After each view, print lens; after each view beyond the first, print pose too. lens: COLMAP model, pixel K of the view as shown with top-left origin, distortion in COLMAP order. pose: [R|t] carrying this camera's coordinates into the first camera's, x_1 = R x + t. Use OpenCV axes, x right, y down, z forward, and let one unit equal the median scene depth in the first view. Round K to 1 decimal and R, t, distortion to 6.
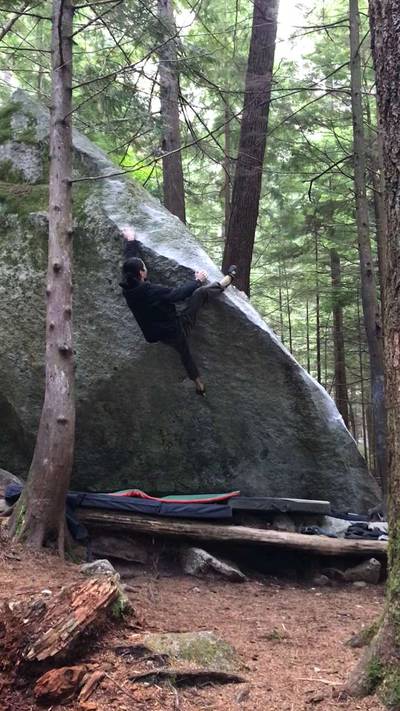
lens RADIAL K [[681.9, 0, 196.2], [0, 681.9, 346.3], [0, 0, 1]] dist [0.142255, -0.368258]
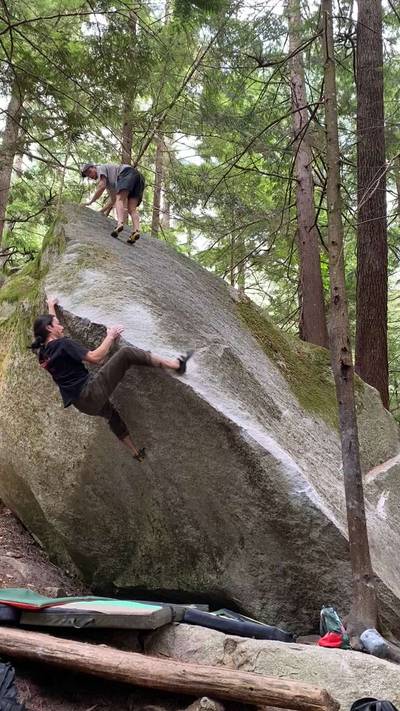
lens RADIAL K [[615.7, 0, 199.0], [0, 615.7, 354.1], [0, 0, 1]] dist [0.092200, -0.133382]
pose [[0.889406, -0.136798, -0.436168, 0.399832], [0.065338, 0.982418, -0.174888, 0.064978], [0.452424, 0.127048, 0.882707, 0.310777]]
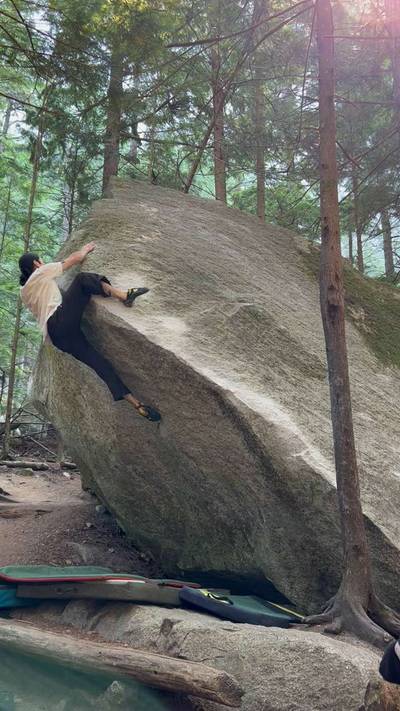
lens RADIAL K [[648.2, 0, 198.9], [0, 648.2, 355.0], [0, 0, 1]] dist [0.114279, -0.181914]
pose [[0.720462, -0.212686, -0.660075, 0.541838], [0.136778, 0.976693, -0.165414, 0.096076], [0.679872, 0.028891, 0.732761, 0.444787]]
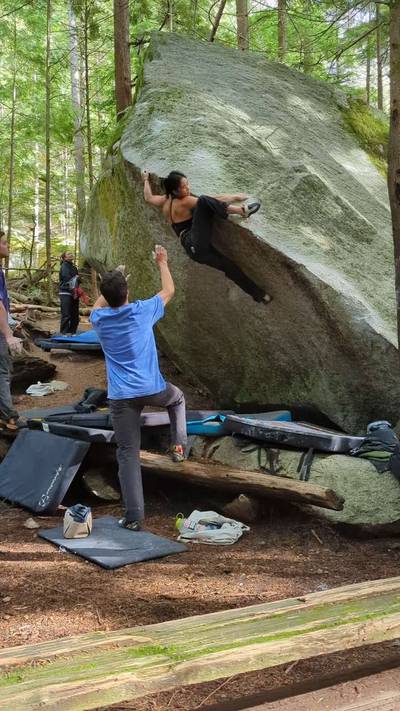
lens RADIAL K [[613.2, 0, 199.0], [0, 613.2, 366.4], [0, 0, 1]] dist [0.054595, -0.011333]
pose [[0.713410, -0.040484, -0.699577, 0.536023], [0.163100, 0.980505, 0.109584, 0.047756], [0.681502, -0.192279, 0.706105, 0.339249]]
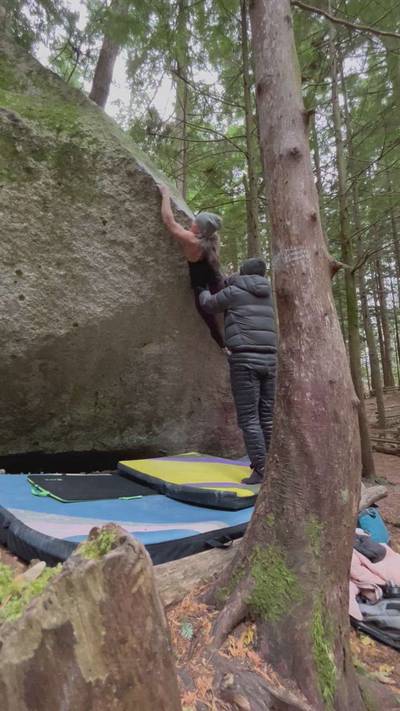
lens RADIAL K [[330.8, 0, 200.0], [0, 330.8, 355.5], [0, 0, 1]] dist [0.000983, -0.000145]
pose [[0.739720, 0.090492, 0.666802, -0.280615], [-0.113162, 0.993533, -0.009297, 0.057794], [-0.663331, -0.068580, 0.745177, 0.562602]]
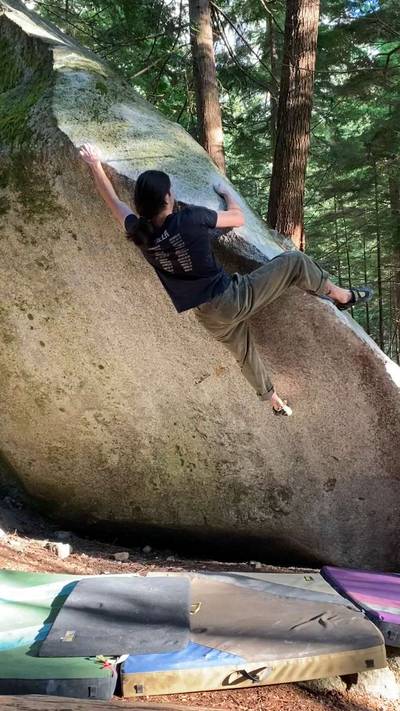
lens RADIAL K [[615.7, 0, 199.0], [0, 615.7, 354.1], [0, 0, 1]] dist [0.092200, -0.133382]
pose [[0.994179, -0.042143, -0.099161, 0.038011], [0.052688, 0.992943, 0.106245, -0.038698], [0.093984, -0.110851, 0.989383, 0.406479]]
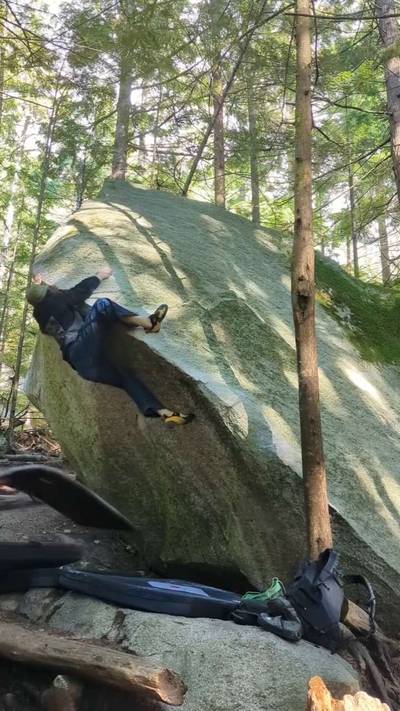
lens RADIAL K [[615.7, 0, 199.0], [0, 615.7, 354.1], [0, 0, 1]] dist [0.092200, -0.133382]
pose [[0.714200, -0.209976, -0.667704, 0.540411], [0.123461, 0.976777, -0.175113, 0.107635], [0.688967, 0.042631, 0.723538, 0.495256]]
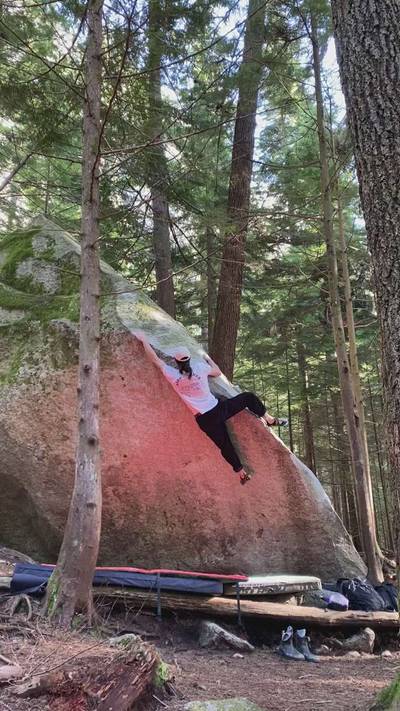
lens RADIAL K [[615.7, 0, 199.0], [0, 615.7, 354.1], [0, 0, 1]] dist [0.092200, -0.133382]
pose [[0.999124, -0.005635, 0.041461, -0.038368], [0.010855, 0.991872, -0.126778, -0.003224], [-0.040409, 0.127117, 0.991064, -0.026578]]
